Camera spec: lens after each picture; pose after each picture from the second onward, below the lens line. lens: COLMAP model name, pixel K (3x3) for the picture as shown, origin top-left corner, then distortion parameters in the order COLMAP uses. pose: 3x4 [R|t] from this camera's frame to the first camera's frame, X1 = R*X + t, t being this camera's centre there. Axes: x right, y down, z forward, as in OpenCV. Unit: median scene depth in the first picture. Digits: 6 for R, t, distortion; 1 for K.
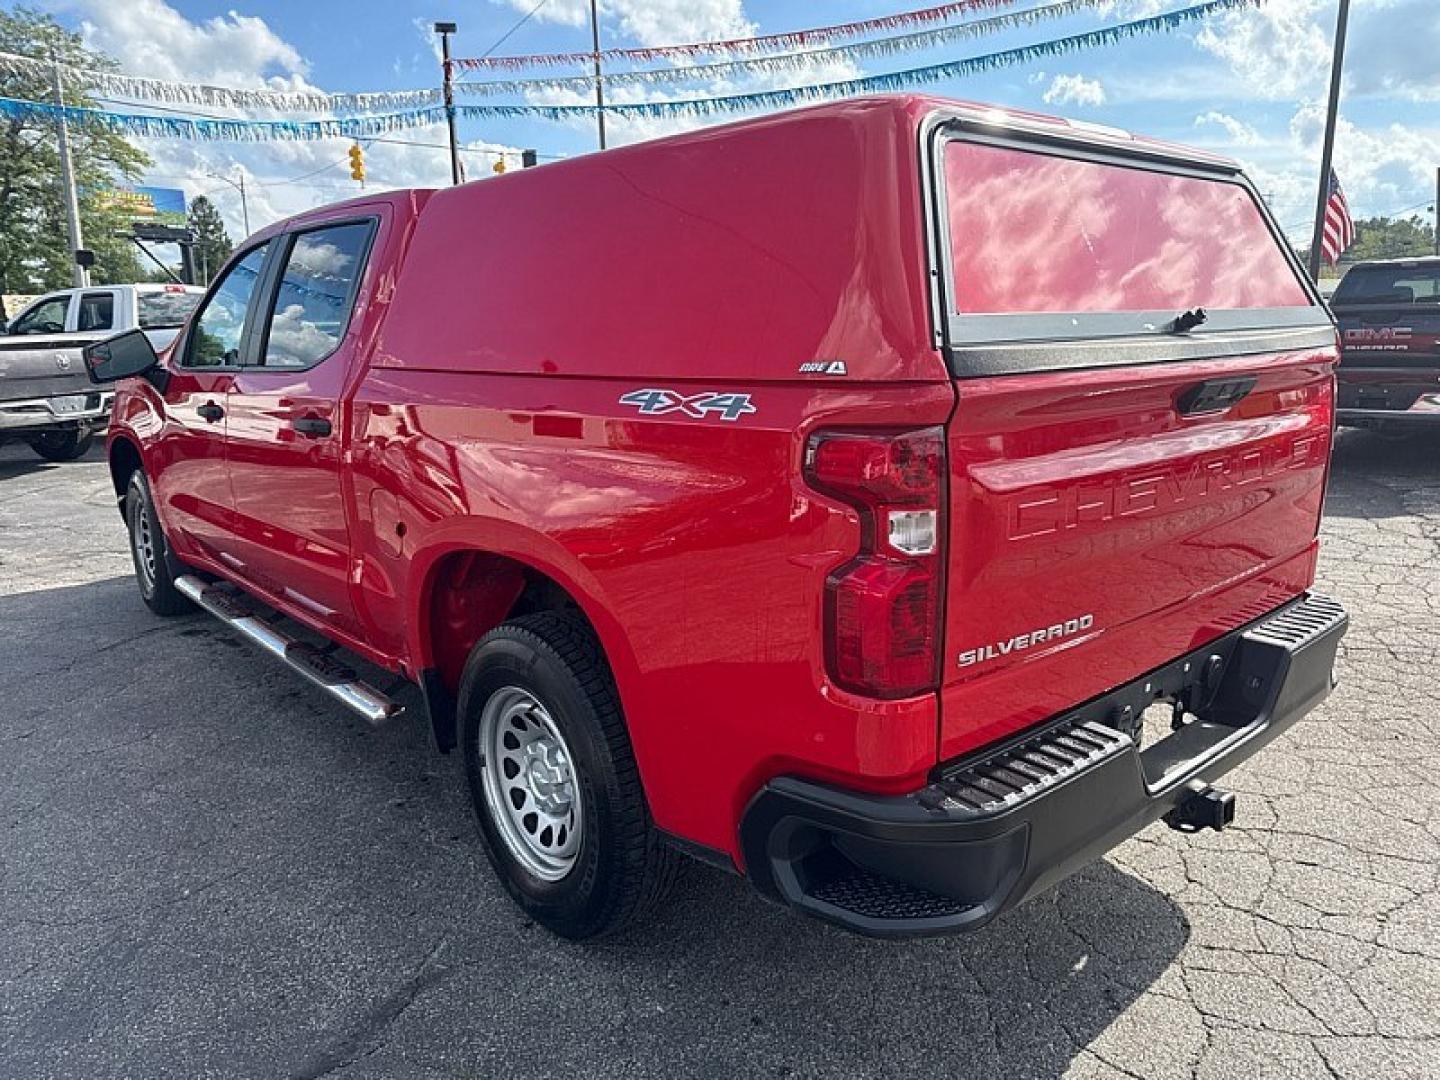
lens RADIAL K [[1017.6, 0, 744.0], [0, 1017.6, 503.0], [0, 0, 1]] dist [0.003808, -0.009459]
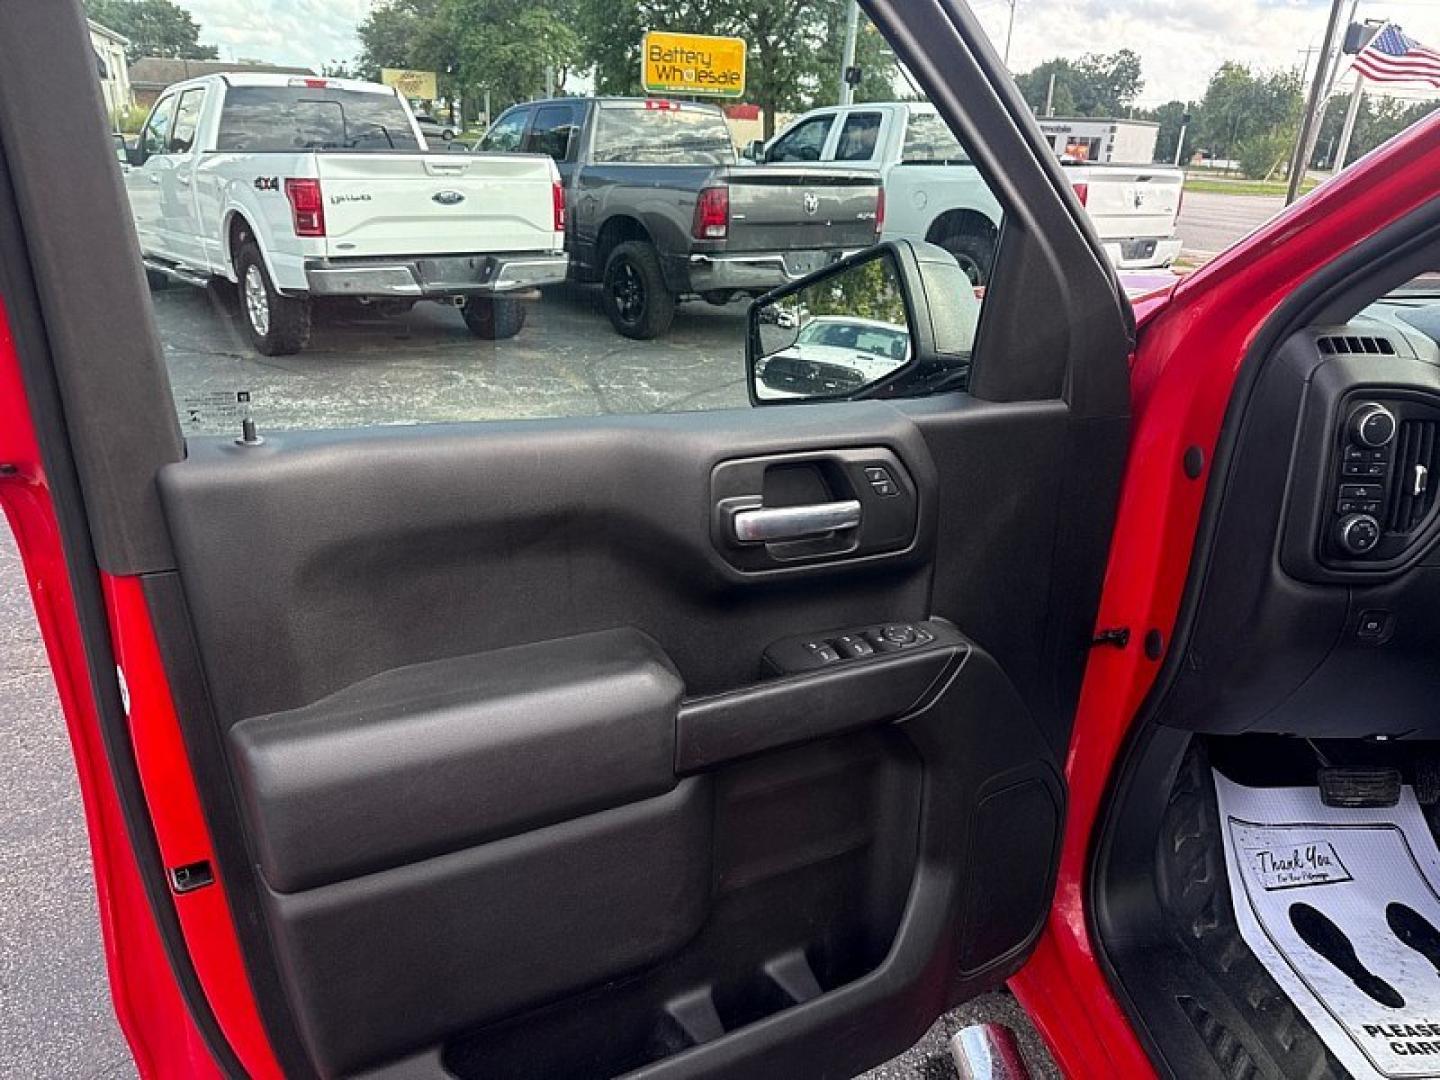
lens RADIAL K [[1017.6, 0, 697.4], [0, 1017.6, 552.5], [0, 0, 1]] dist [0.003808, -0.009459]
pose [[0.766799, 0.289810, -0.572738, -0.057561], [-0.175495, 0.952931, 0.247232, -0.016745], [0.617430, -0.089064, 0.781567, 0.085555]]
